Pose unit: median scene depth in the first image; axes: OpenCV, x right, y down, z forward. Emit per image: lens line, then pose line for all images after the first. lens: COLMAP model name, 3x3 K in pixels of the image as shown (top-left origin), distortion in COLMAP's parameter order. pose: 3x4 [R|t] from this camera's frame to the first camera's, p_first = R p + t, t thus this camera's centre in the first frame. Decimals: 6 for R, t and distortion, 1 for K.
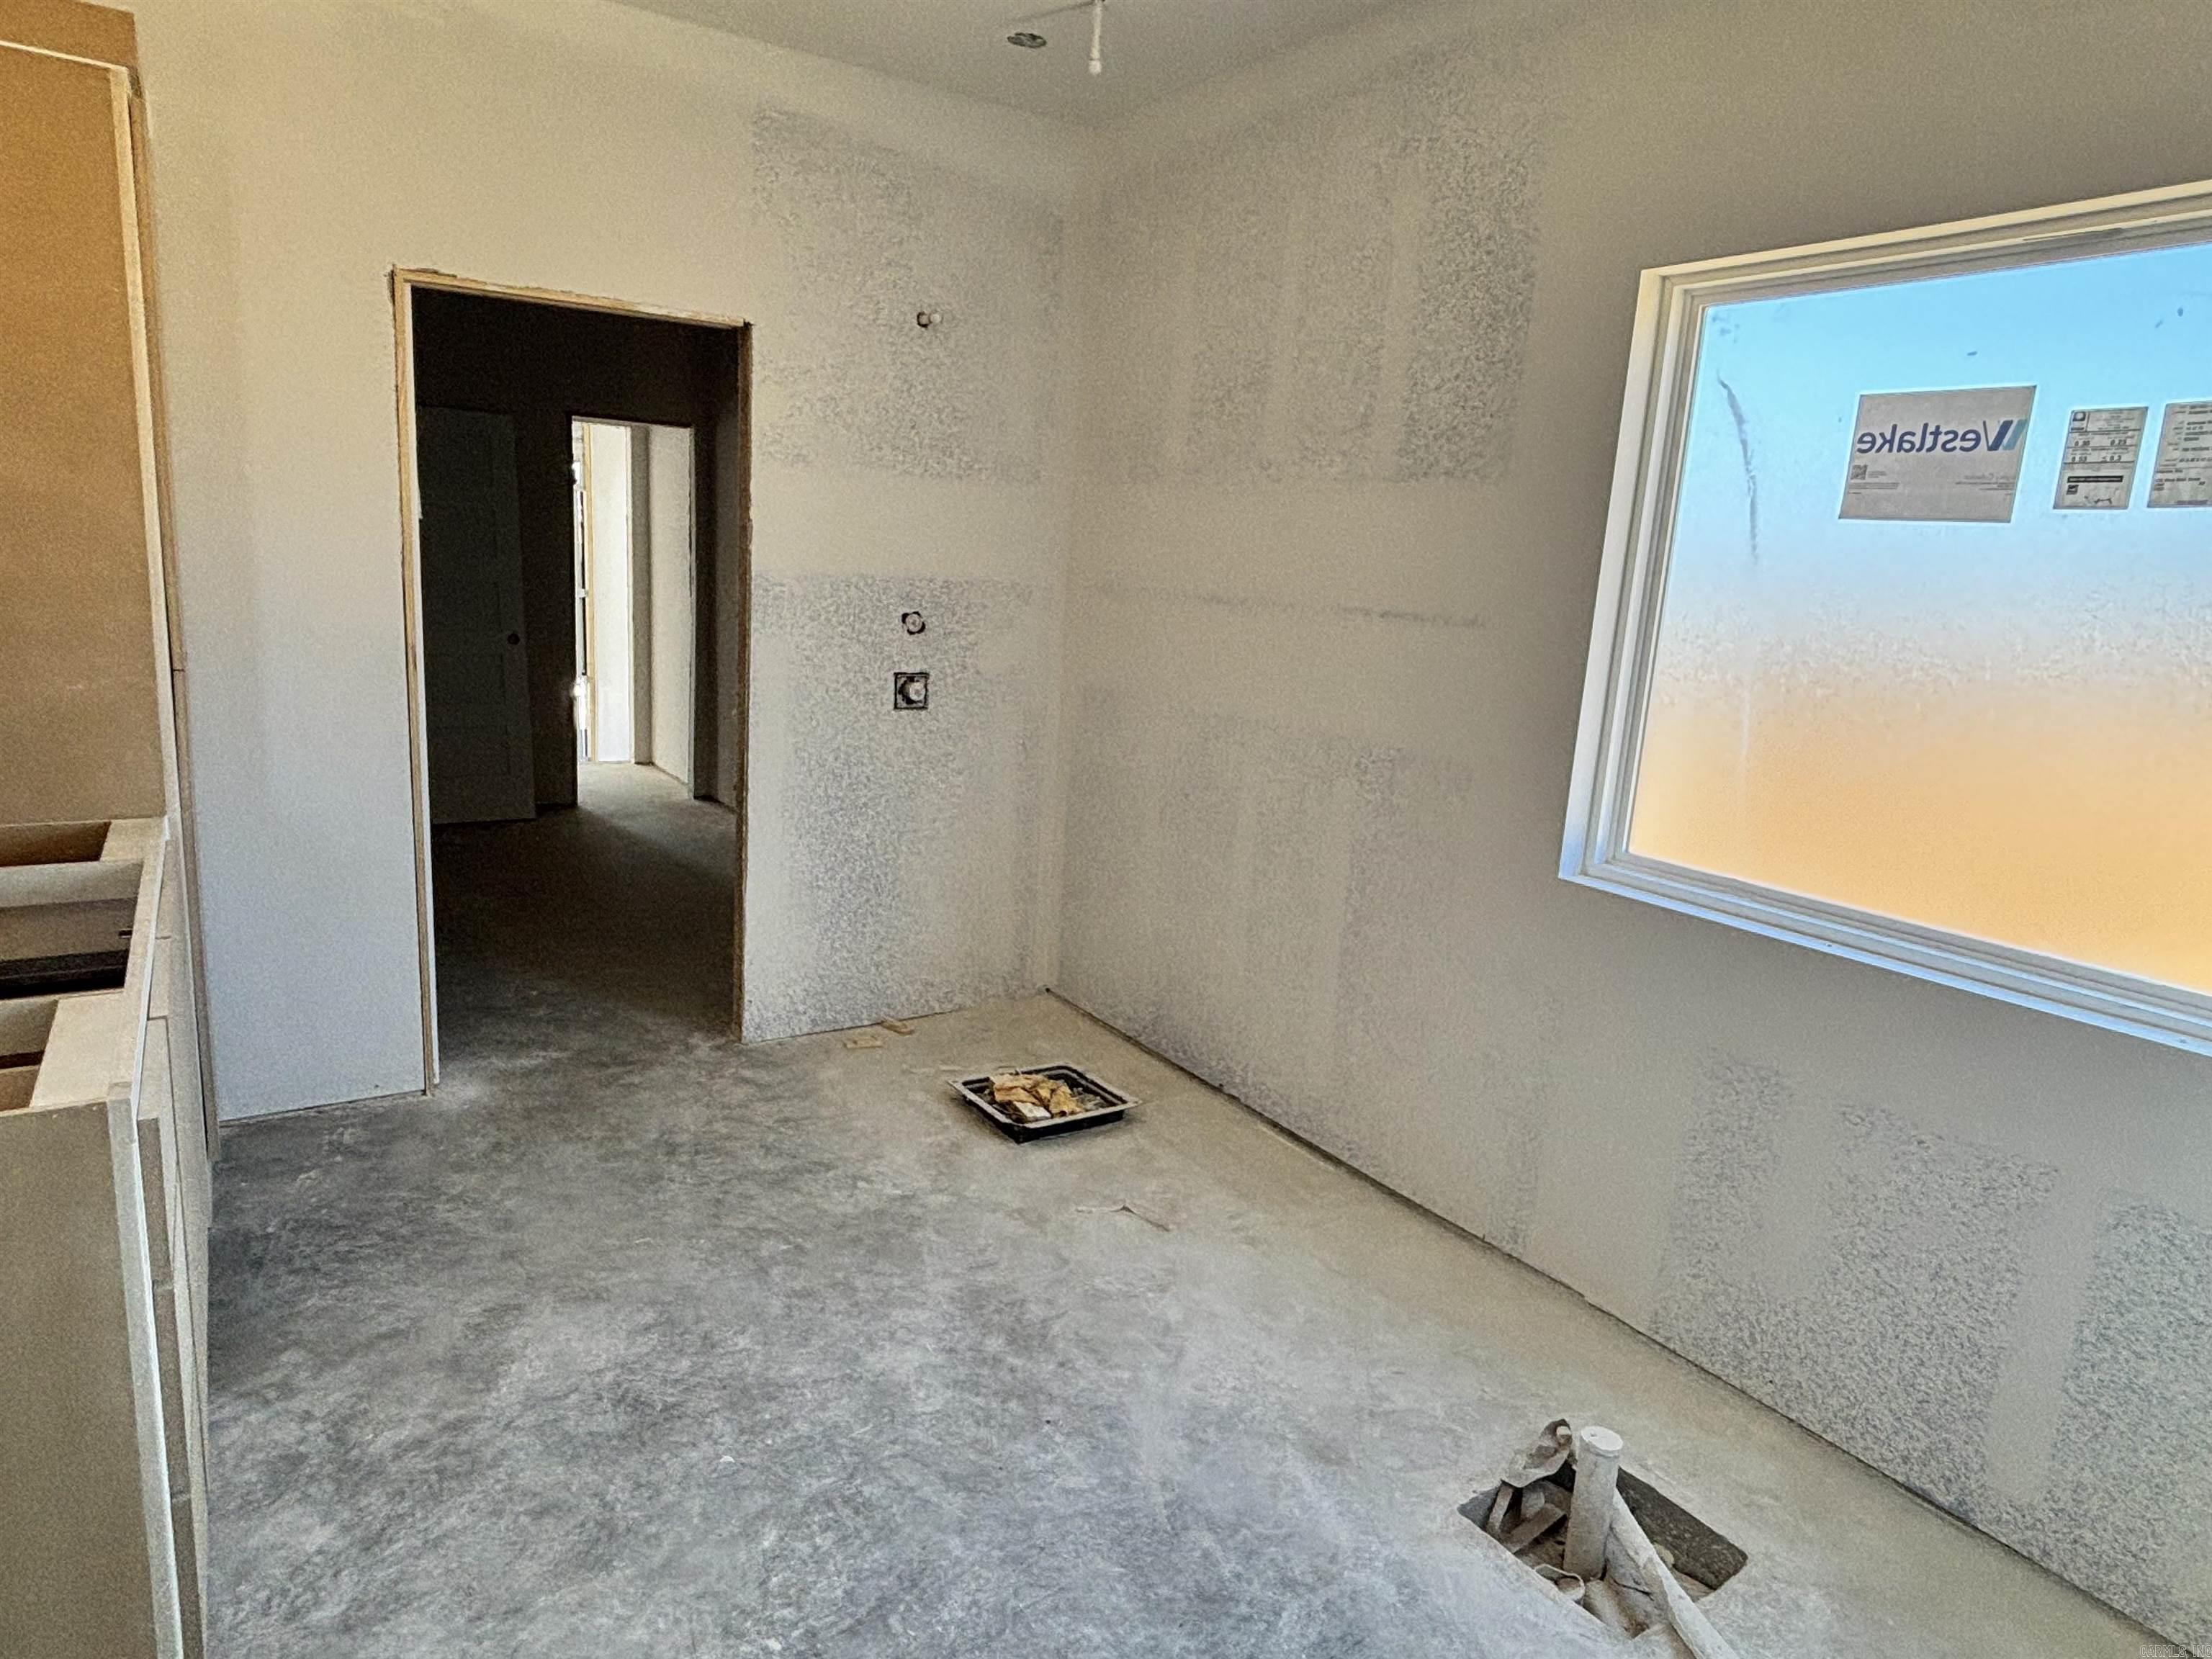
lens RADIAL K [[1302.6, 0, 1097.3], [0, 1302.6, 823.1], [0, 0, 1]] dist [0.046926, -0.045364]
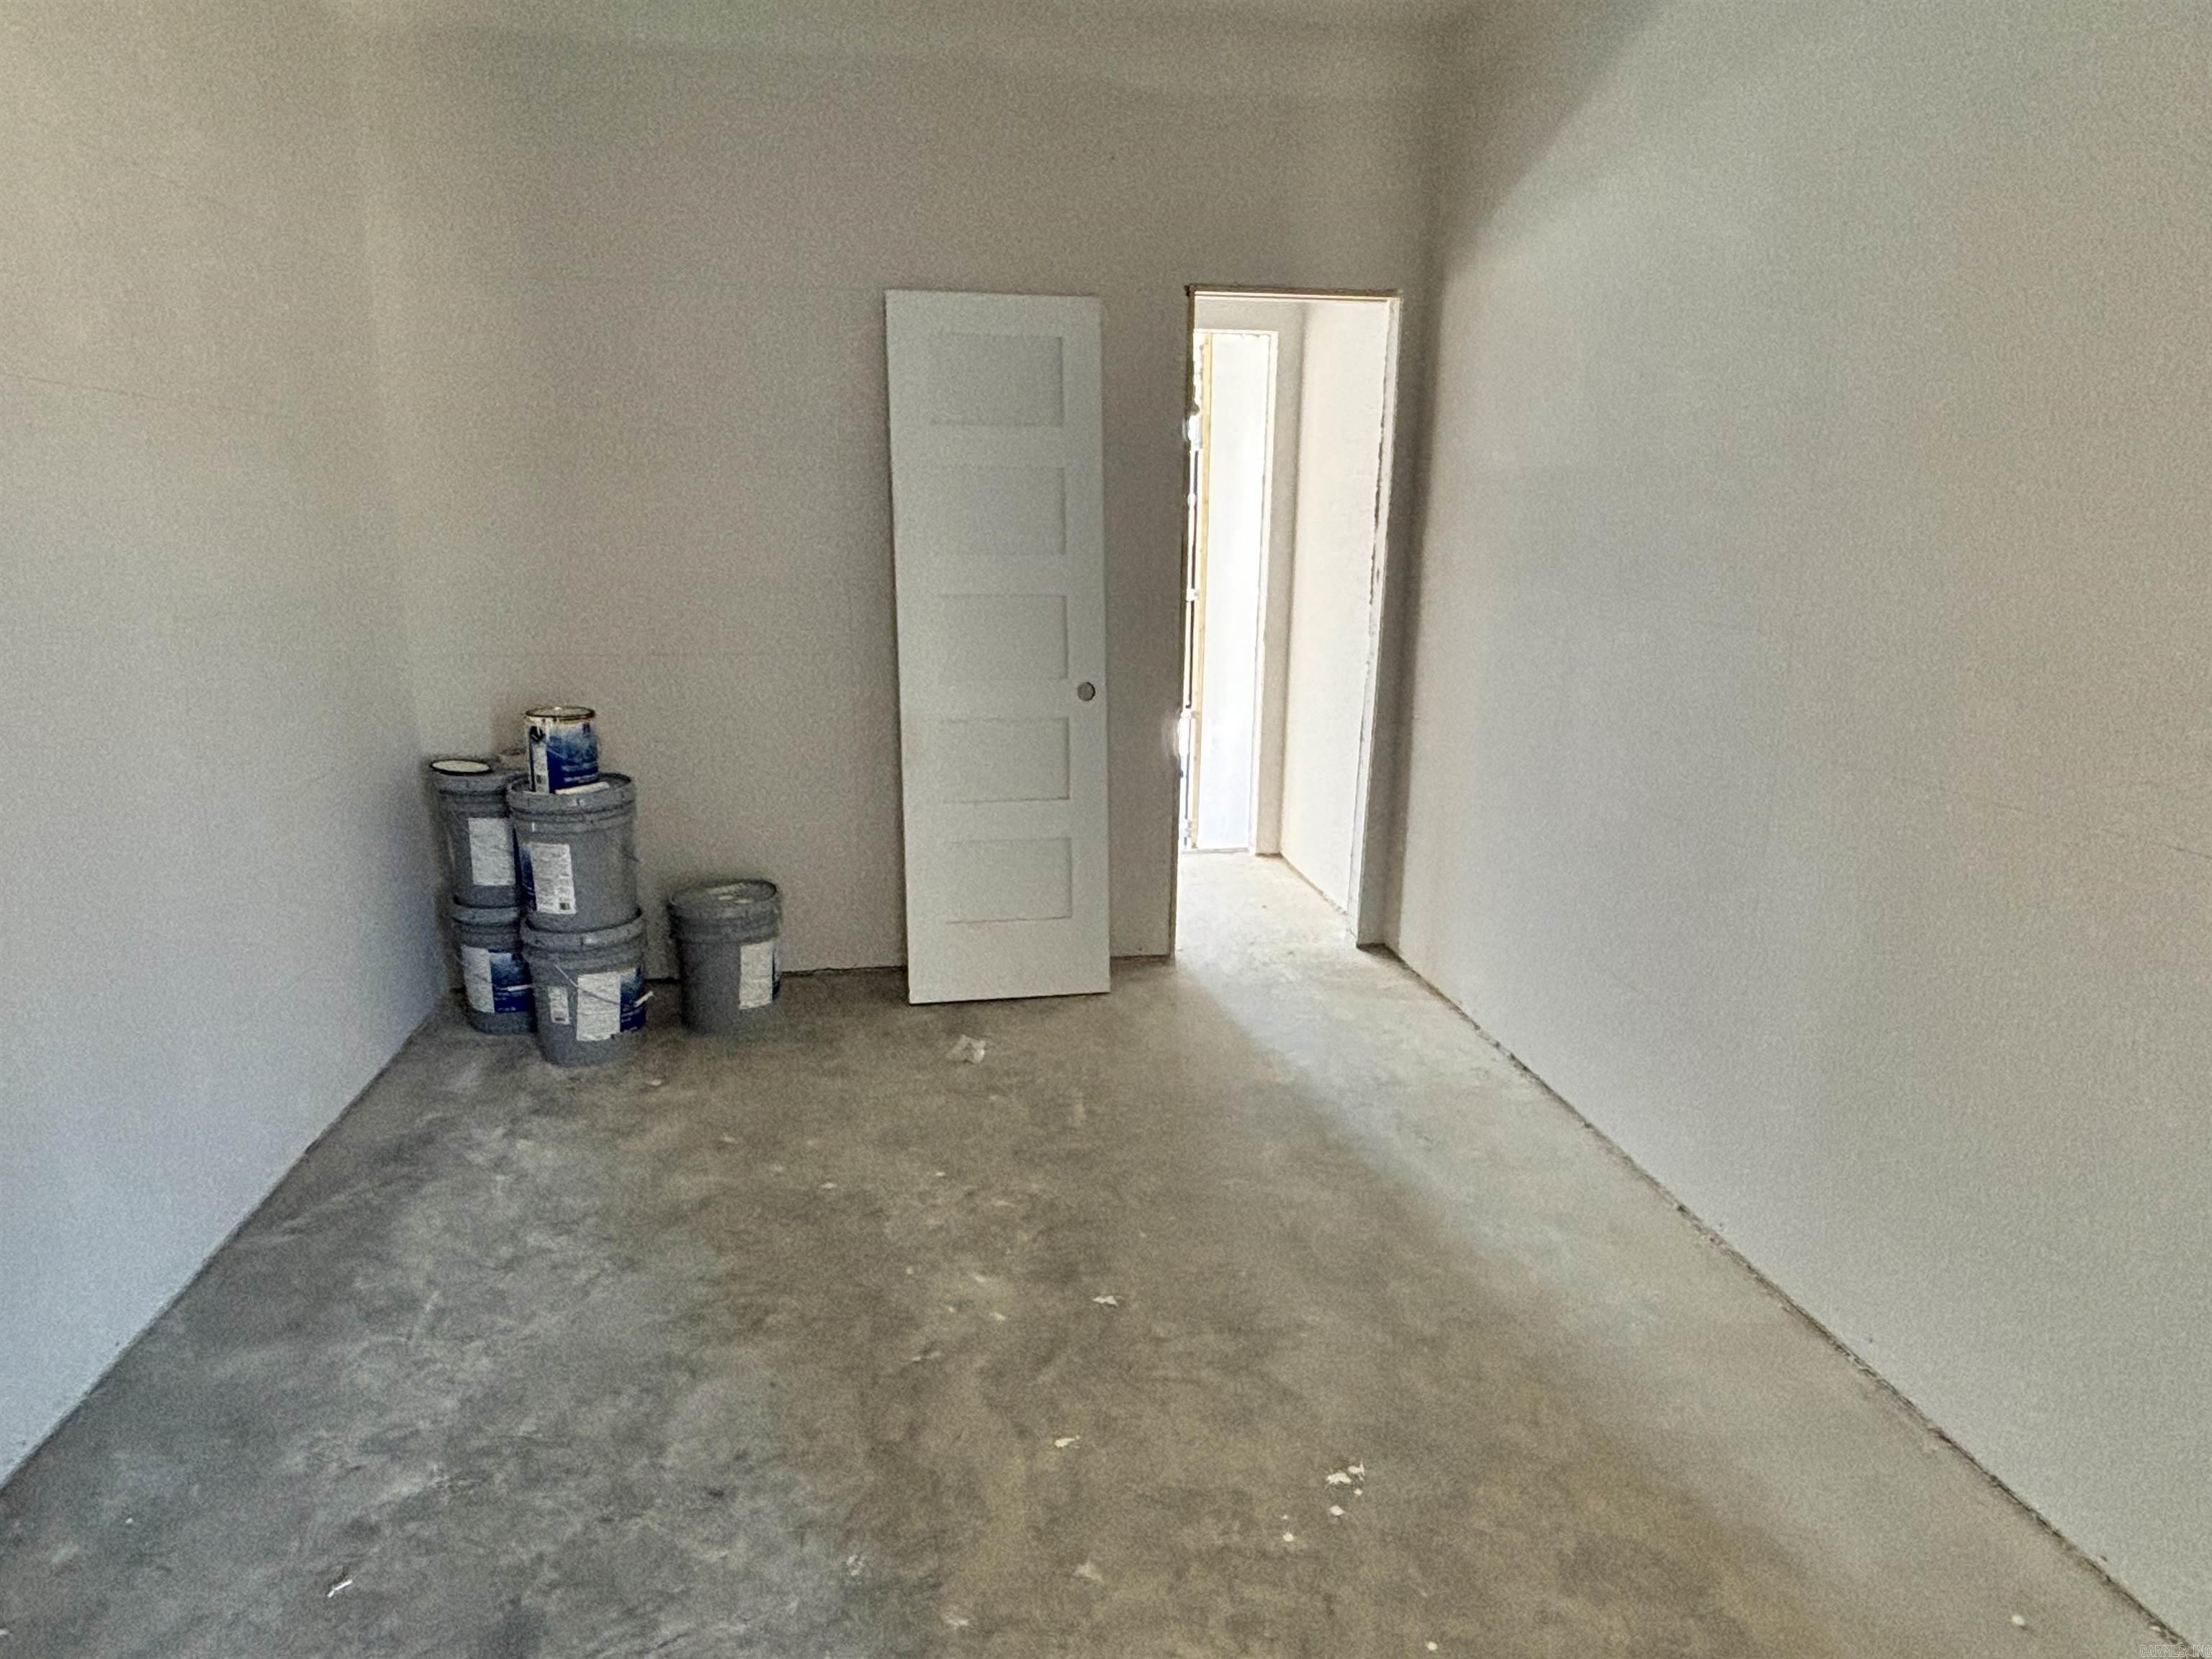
lens RADIAL K [[1302.6, 0, 1097.3], [0, 1302.6, 823.1], [0, 0, 1]] dist [0.046926, -0.045364]
pose [[0.905369, 0.038340, -0.422892, -0.166450], [-0.032077, 0.999245, 0.021920, -0.083589], [0.423413, -0.006280, 0.905915, 0.413020]]
